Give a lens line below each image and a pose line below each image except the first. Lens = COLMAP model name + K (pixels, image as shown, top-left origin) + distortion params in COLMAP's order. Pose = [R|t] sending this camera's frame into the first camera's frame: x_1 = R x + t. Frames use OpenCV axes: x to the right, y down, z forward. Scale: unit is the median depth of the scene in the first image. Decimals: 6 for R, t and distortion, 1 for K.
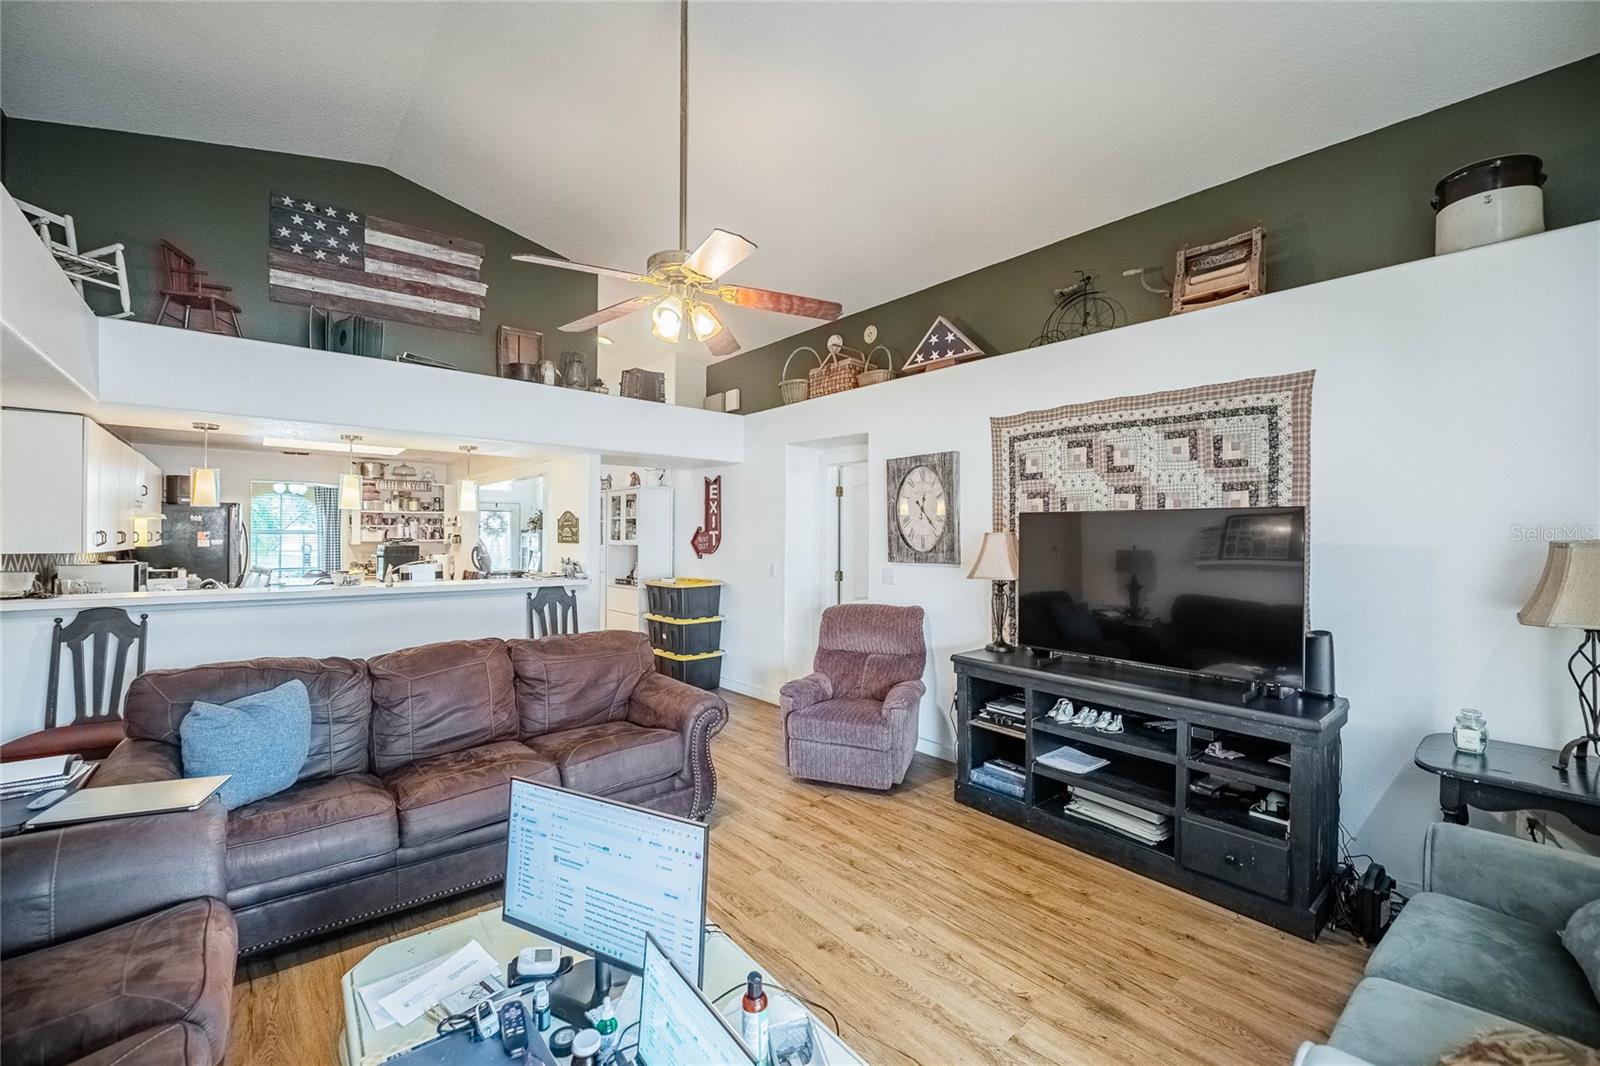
lens RADIAL K [[664.1, 0, 843.7], [0, 664.1, 528.7], [0, 0, 1]] dist [-0.009940, -0.001278]
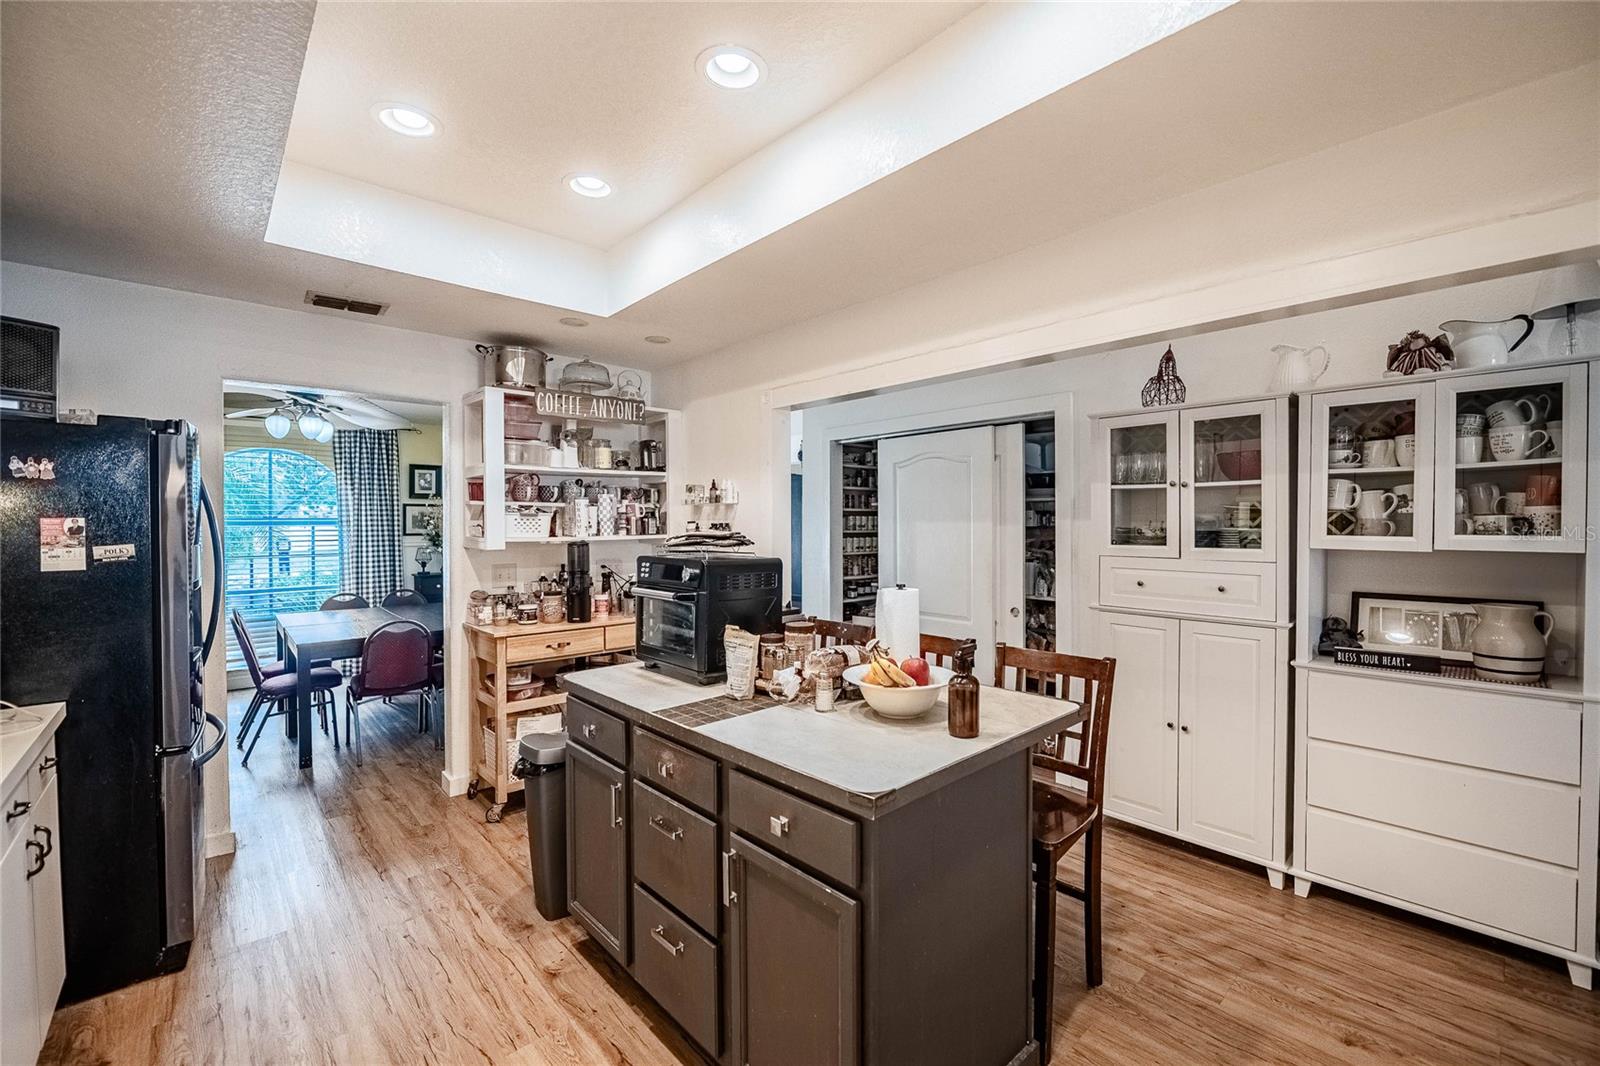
lens RADIAL K [[664.1, 0, 838.5], [0, 664.1, 530.0], [0, 0, 1]] dist [-0.009940, -0.001278]
pose [[0.999280, -0.007219, 0.037240, -0.524475], [0.006503, 0.999792, 0.019319, 0.005379], [-0.037372, -0.019063, 0.999120, 0.570269]]
